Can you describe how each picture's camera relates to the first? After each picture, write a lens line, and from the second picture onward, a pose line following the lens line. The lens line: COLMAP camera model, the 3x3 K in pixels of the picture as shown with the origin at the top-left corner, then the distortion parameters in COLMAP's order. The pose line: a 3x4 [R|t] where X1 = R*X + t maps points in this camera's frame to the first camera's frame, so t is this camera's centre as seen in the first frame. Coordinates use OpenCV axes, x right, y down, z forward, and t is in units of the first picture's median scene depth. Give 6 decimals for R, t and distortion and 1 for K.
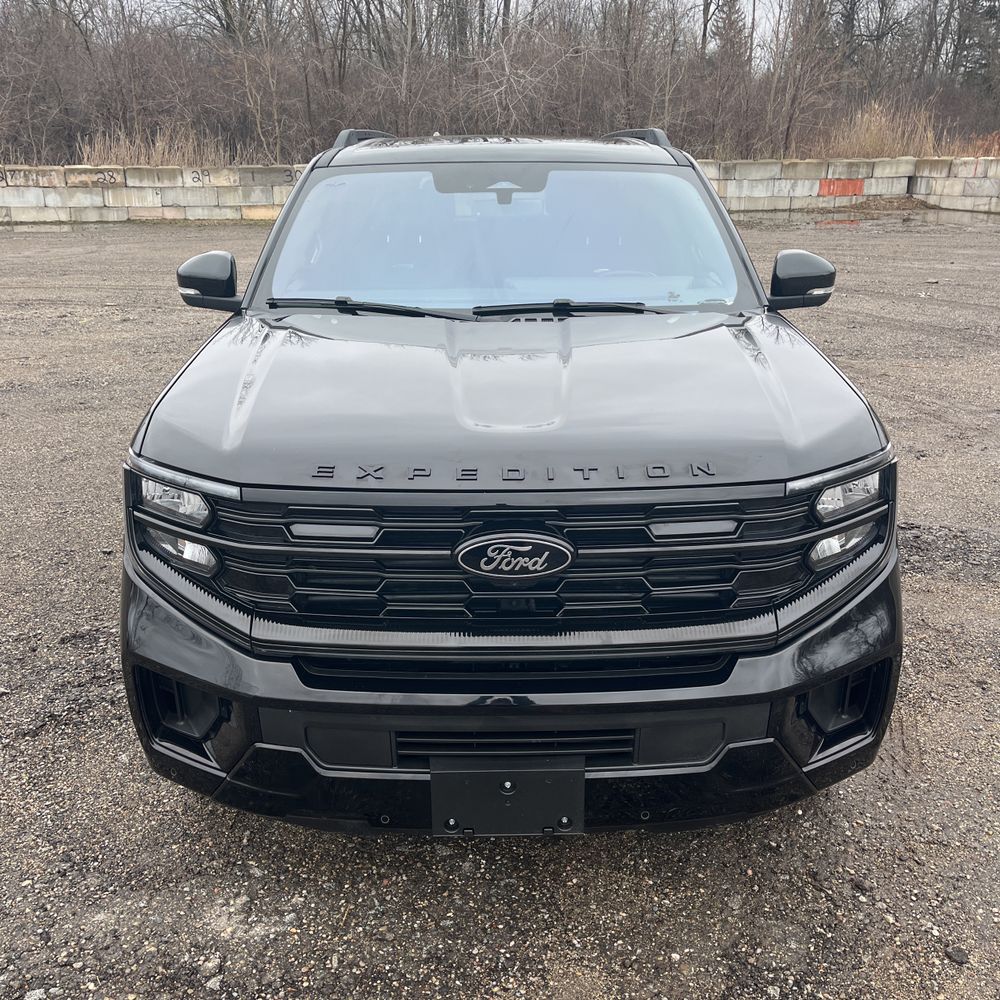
lens RADIAL K [[1021.1, 0, 493.1], [0, 1021.1, 509.8], [0, 0, 1]] dist [0.032646, 0.000000]
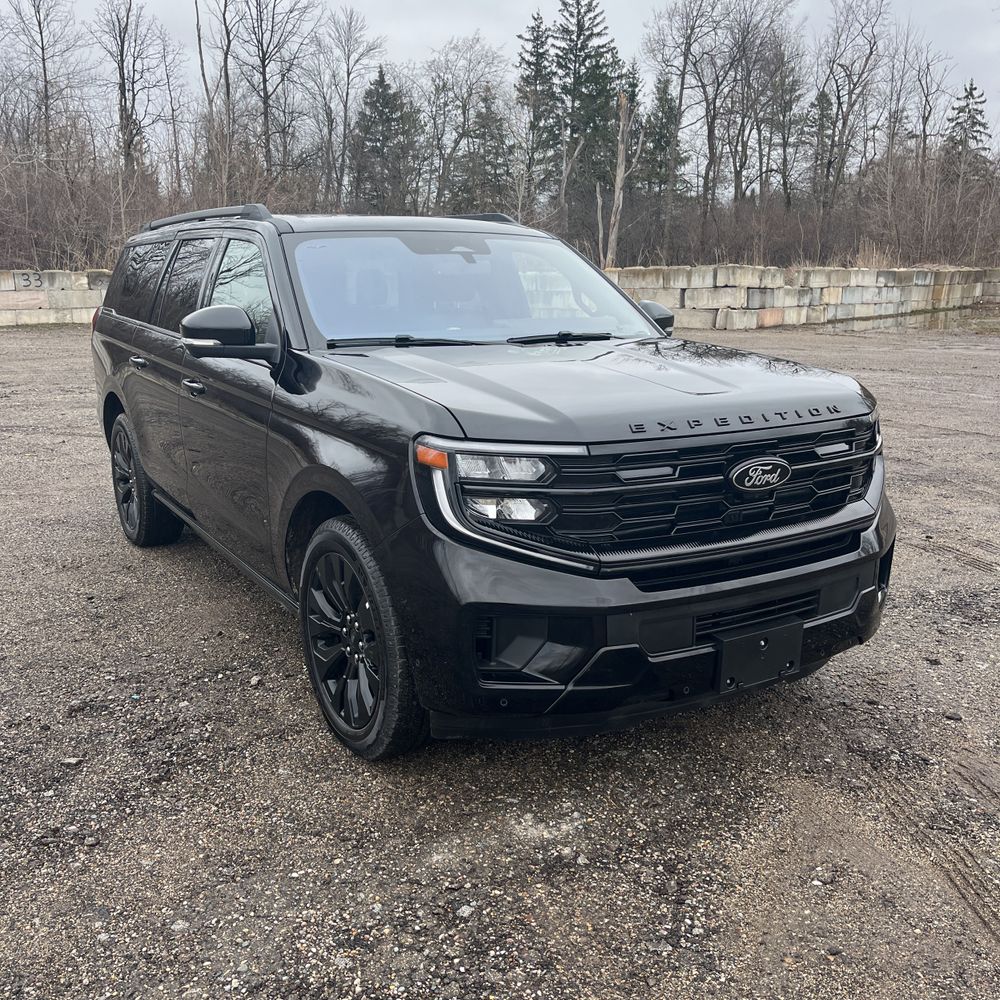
lens RADIAL K [[1021.1, 0, 501.1], [0, 1021.1, 507.0], [0, 0, 1]] dist [0.032646, 0.000000]
pose [[0.857193, -0.109033, 0.503320, -0.865305], [0.162199, 0.984750, -0.062914, 0.102923], [-0.488785, 0.135567, 0.861807, -0.050300]]
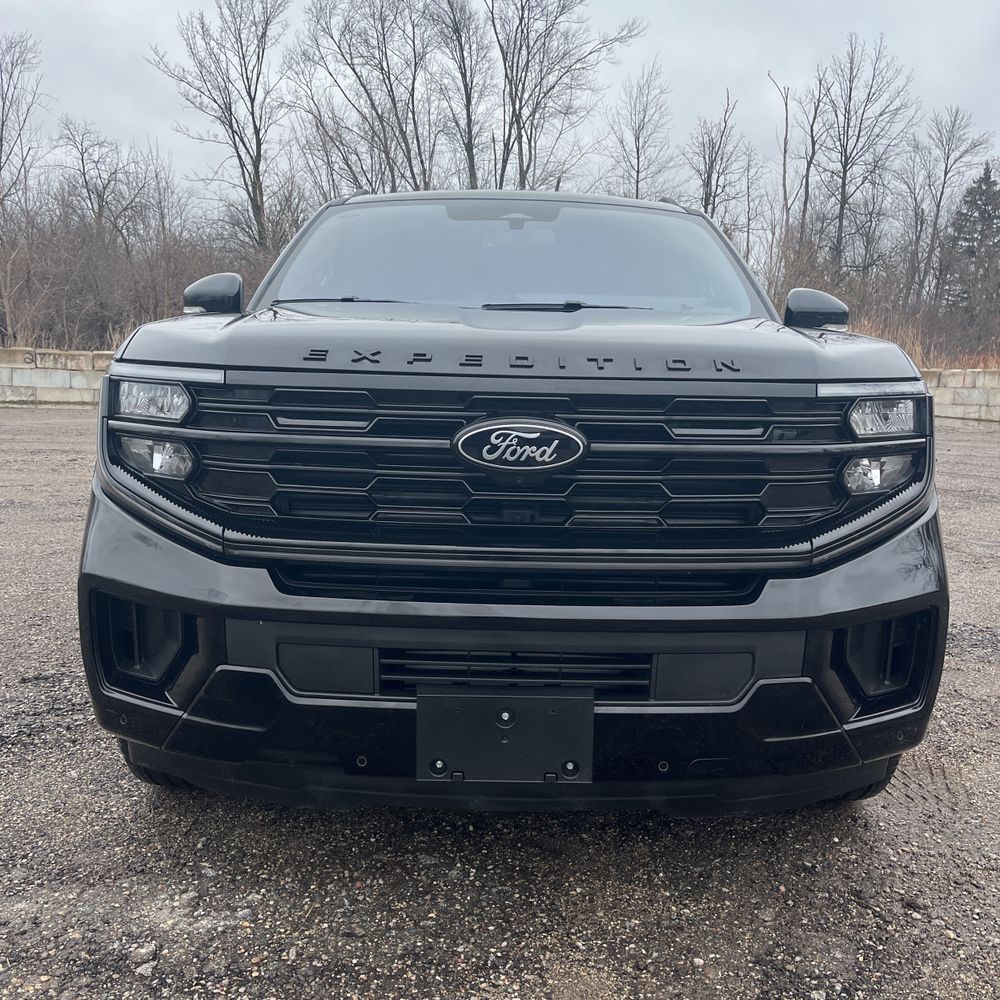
lens RADIAL K [[1021.1, 0, 498.0], [0, 1021.1, 507.5], [0, 0, 1]] dist [0.032646, 0.000000]
pose [[0.999526, 0.030776, -0.000373, 0.002599], [-0.030249, 0.980015, -0.196610, 0.234896], [-0.005686, 0.196528, 0.980482, 0.102214]]
